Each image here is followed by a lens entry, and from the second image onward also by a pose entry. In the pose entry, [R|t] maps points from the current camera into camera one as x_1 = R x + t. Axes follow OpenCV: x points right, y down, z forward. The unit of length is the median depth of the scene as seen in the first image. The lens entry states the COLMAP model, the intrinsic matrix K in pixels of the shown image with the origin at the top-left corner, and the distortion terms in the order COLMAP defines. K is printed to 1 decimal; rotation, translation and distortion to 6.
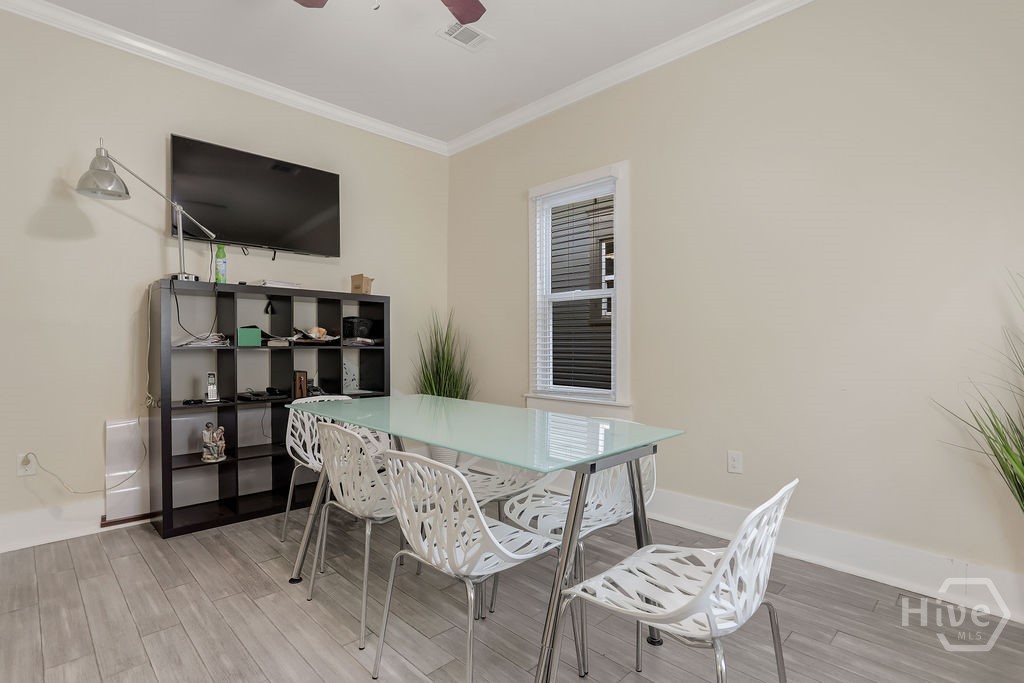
lens RADIAL K [[524.9, 0, 513.8], [0, 524.9, 342.5], [0, 0, 1]] dist [-0.004287, 0.001279]
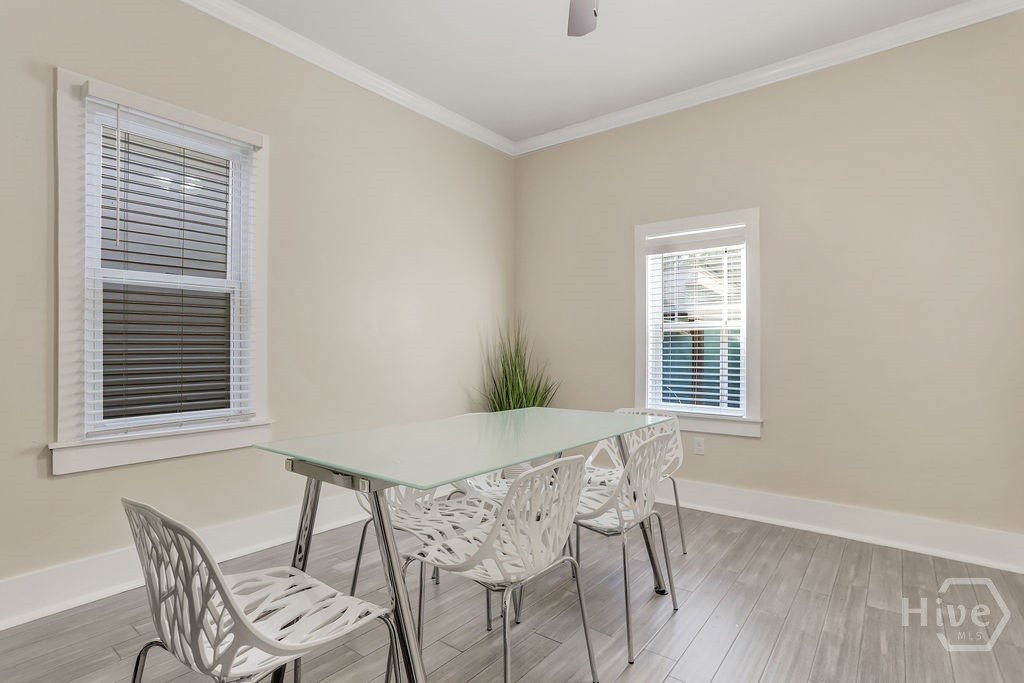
lens RADIAL K [[524.9, 0, 513.2], [0, 524.9, 344.7], [0, 0, 1]] dist [-0.004287, 0.001279]
pose [[-0.109794, 0.008681, 0.993917, -0.627203], [-0.002015, 0.999958, -0.008957, -0.000983], [-0.993952, -0.002986, -0.109771, 0.651294]]
